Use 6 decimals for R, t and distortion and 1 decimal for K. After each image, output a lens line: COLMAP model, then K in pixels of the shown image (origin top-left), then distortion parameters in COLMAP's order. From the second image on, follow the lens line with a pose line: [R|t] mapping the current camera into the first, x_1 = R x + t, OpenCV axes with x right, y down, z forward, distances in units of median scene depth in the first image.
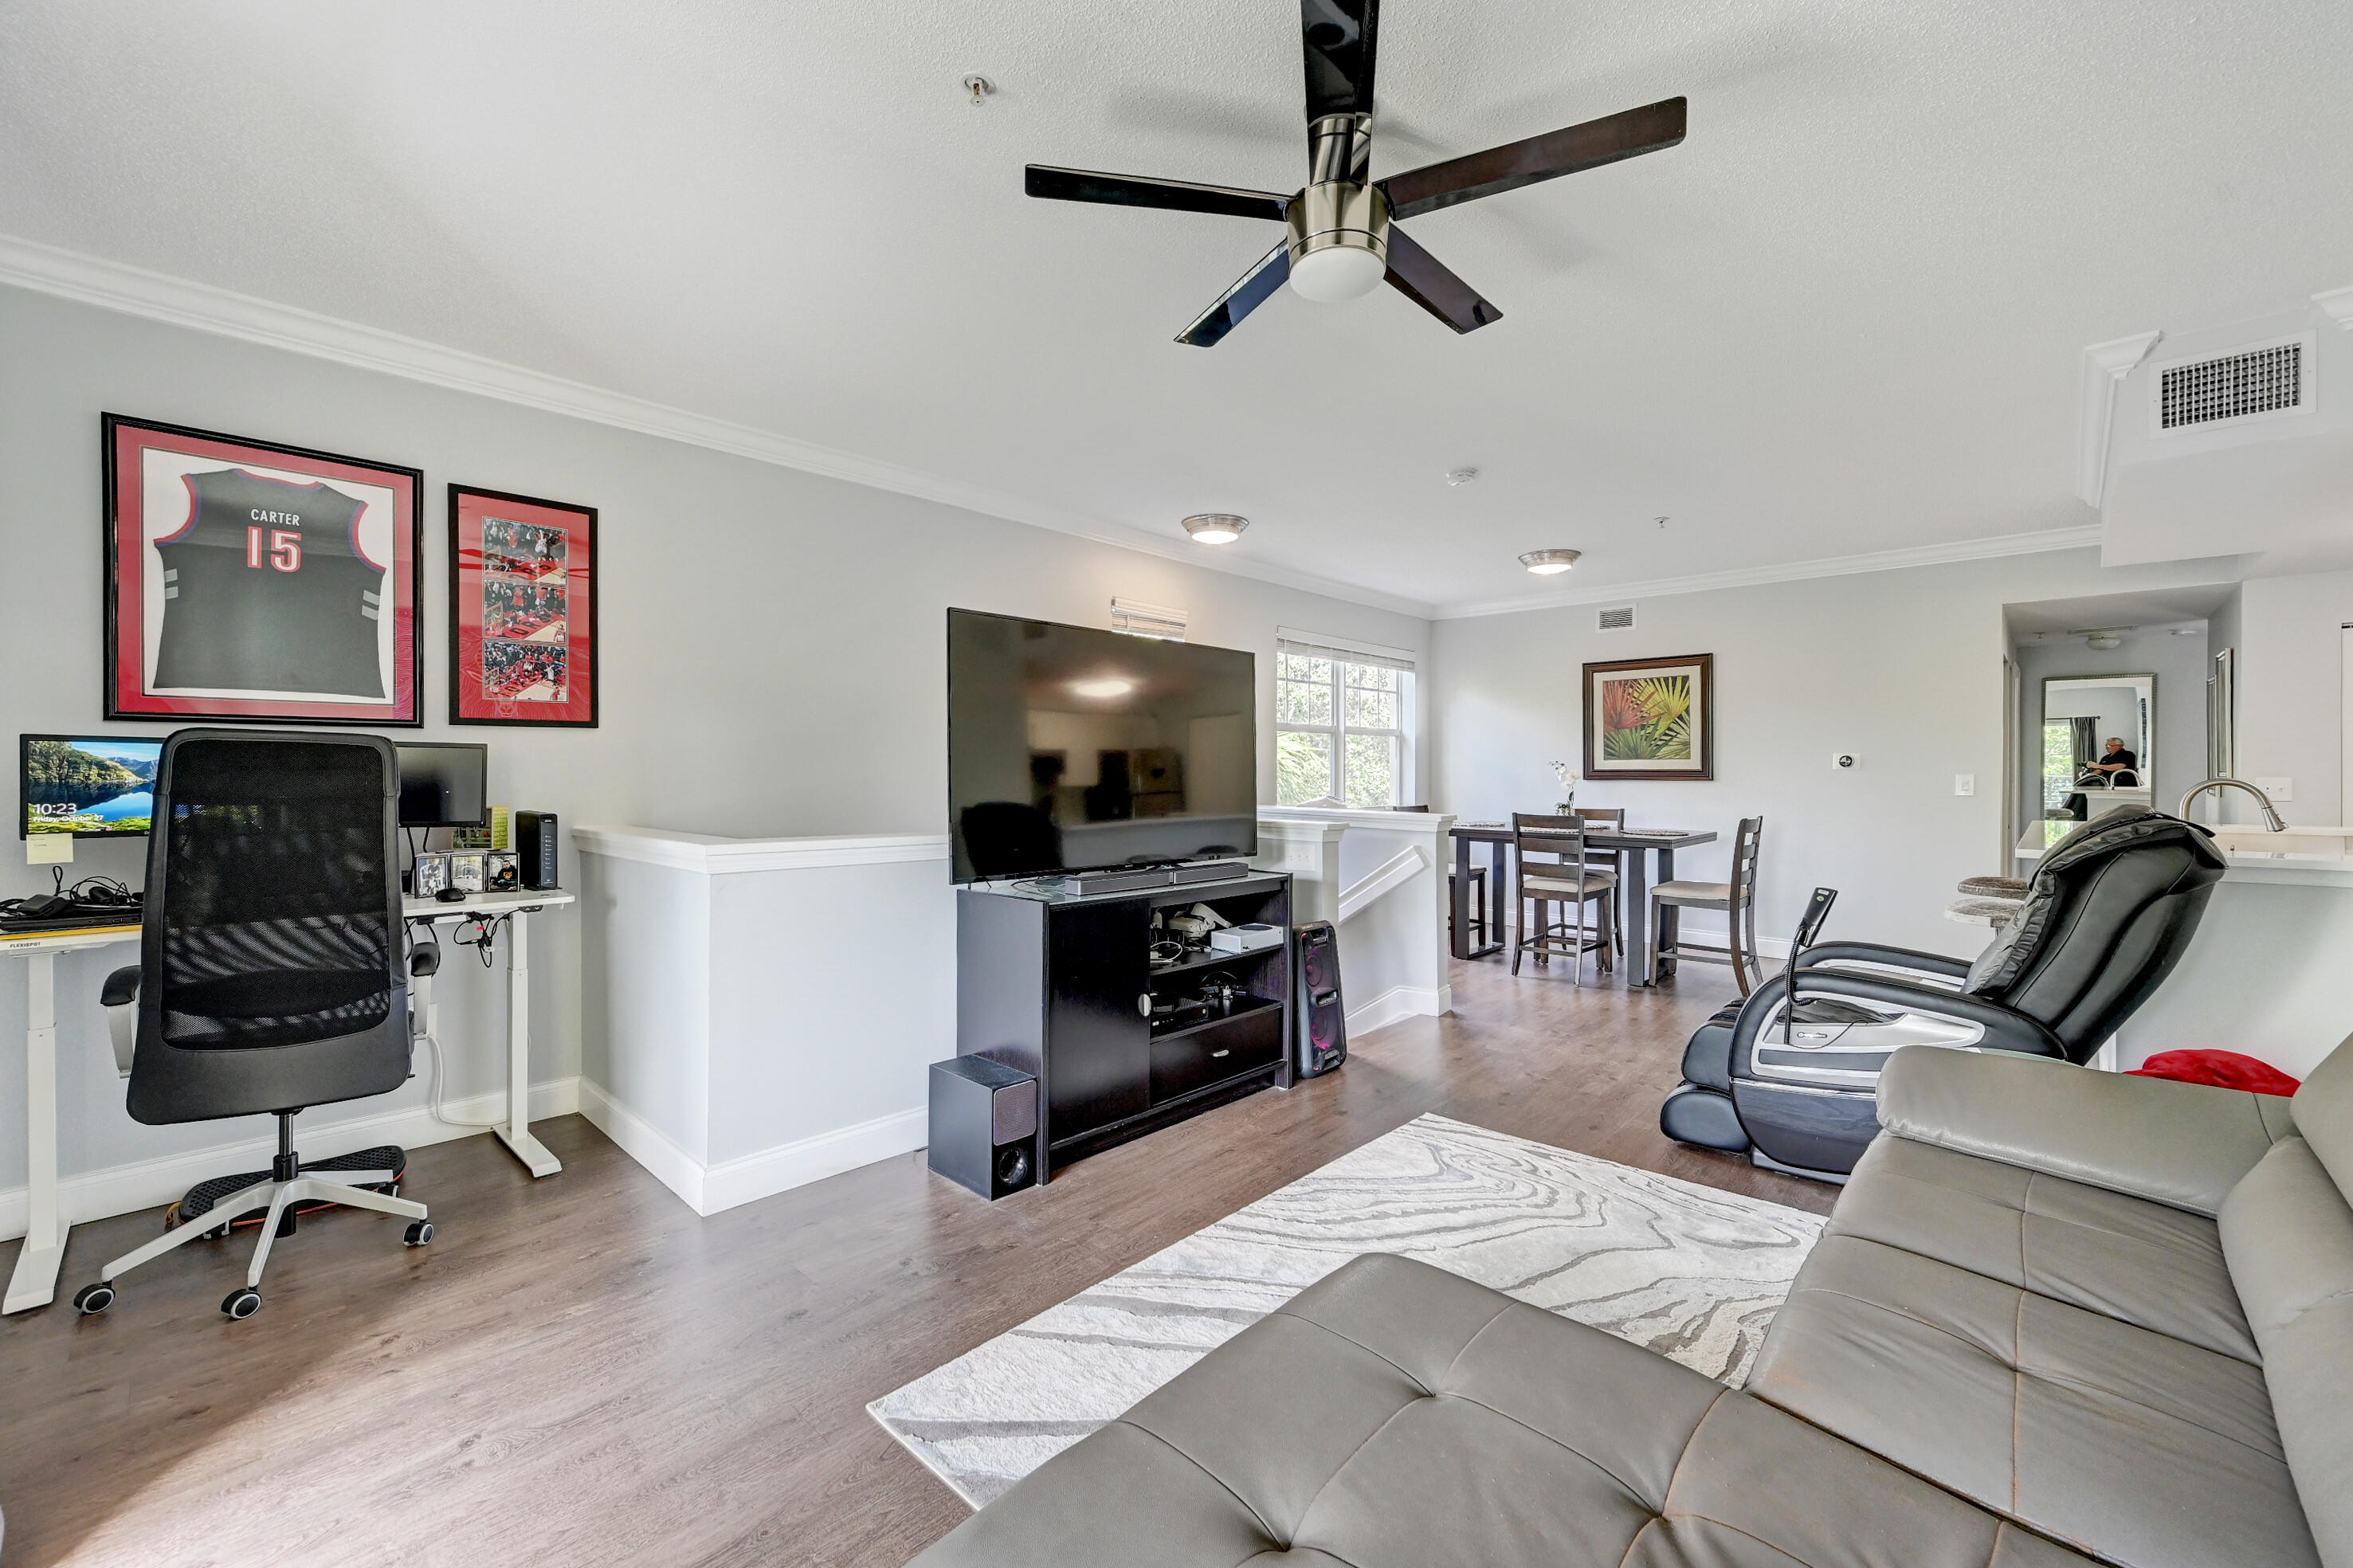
lens RADIAL K [[948.9, 0, 1189.5], [0, 948.9, 769.9], [0, 0, 1]] dist [0.005415, 0.000733]
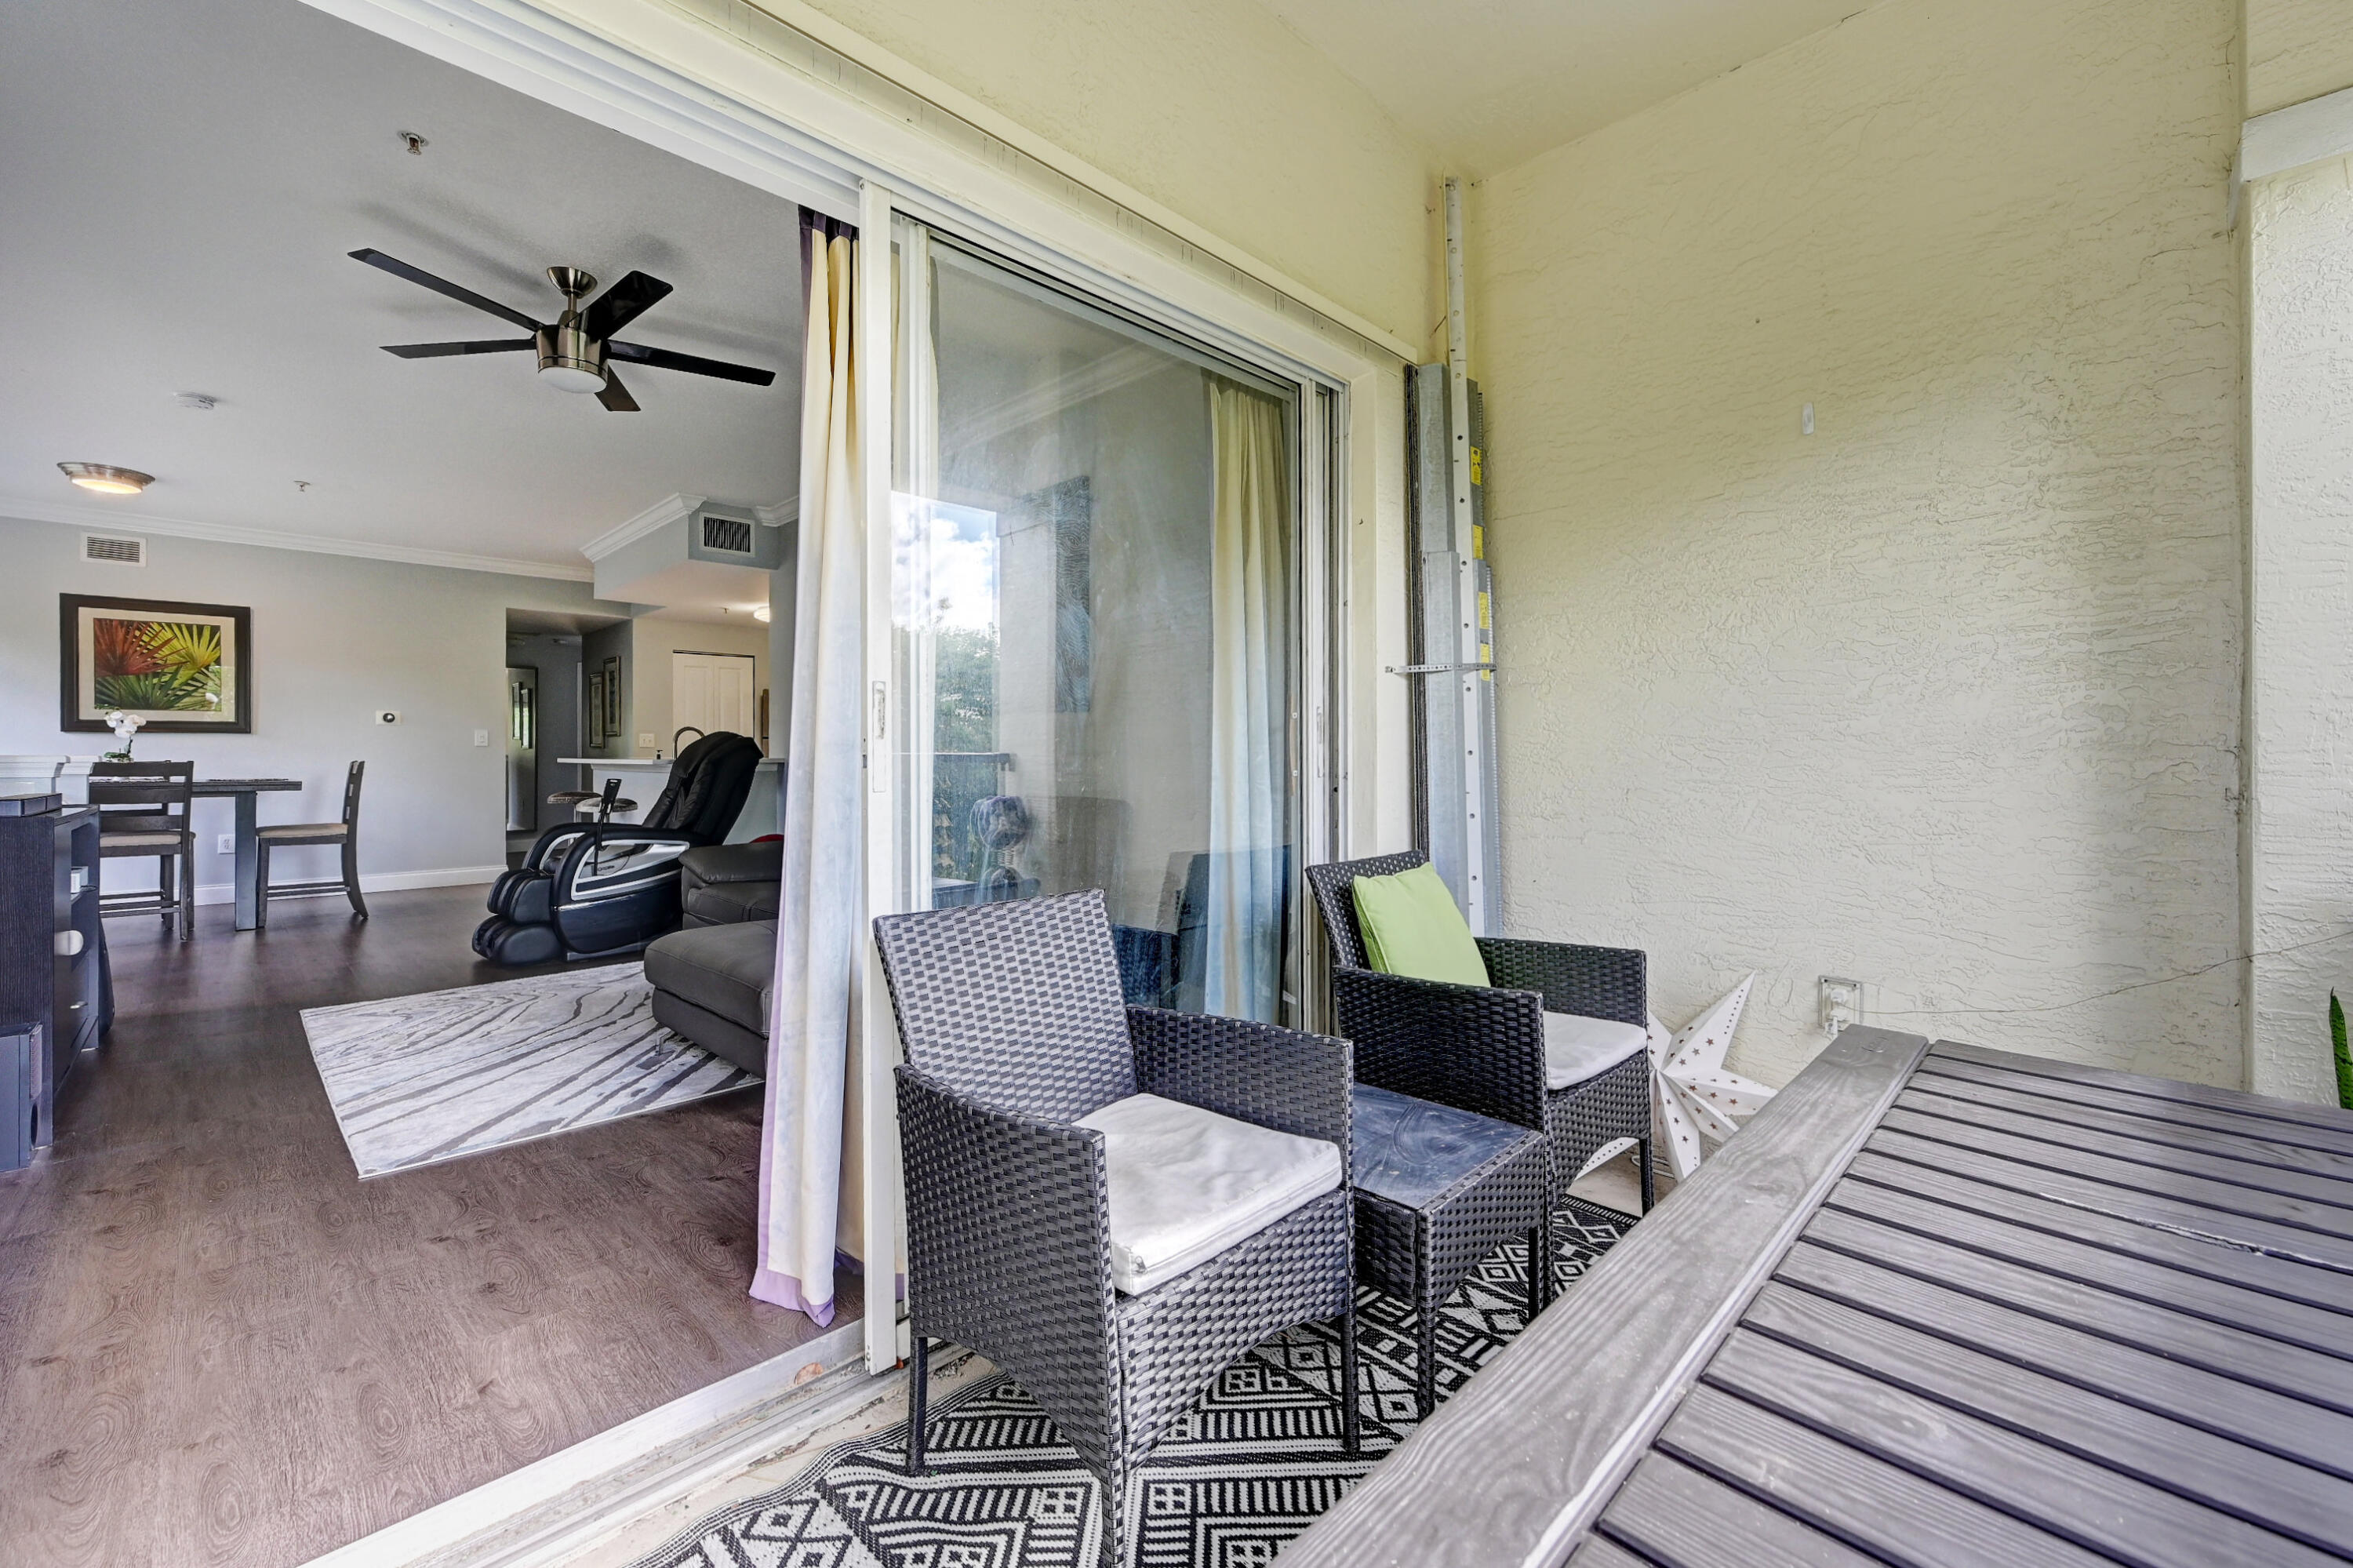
lens RADIAL K [[948.9, 0, 1156.7], [0, 948.9, 733.0], [0, 0, 1]] dist [0.005415, 0.000733]
pose [[0.042864, 0.024415, 0.998783, -0.525594], [-0.000059, 0.999701, -0.024435, 0.044862], [-0.999081, 0.000989, 0.042853, -0.023688]]
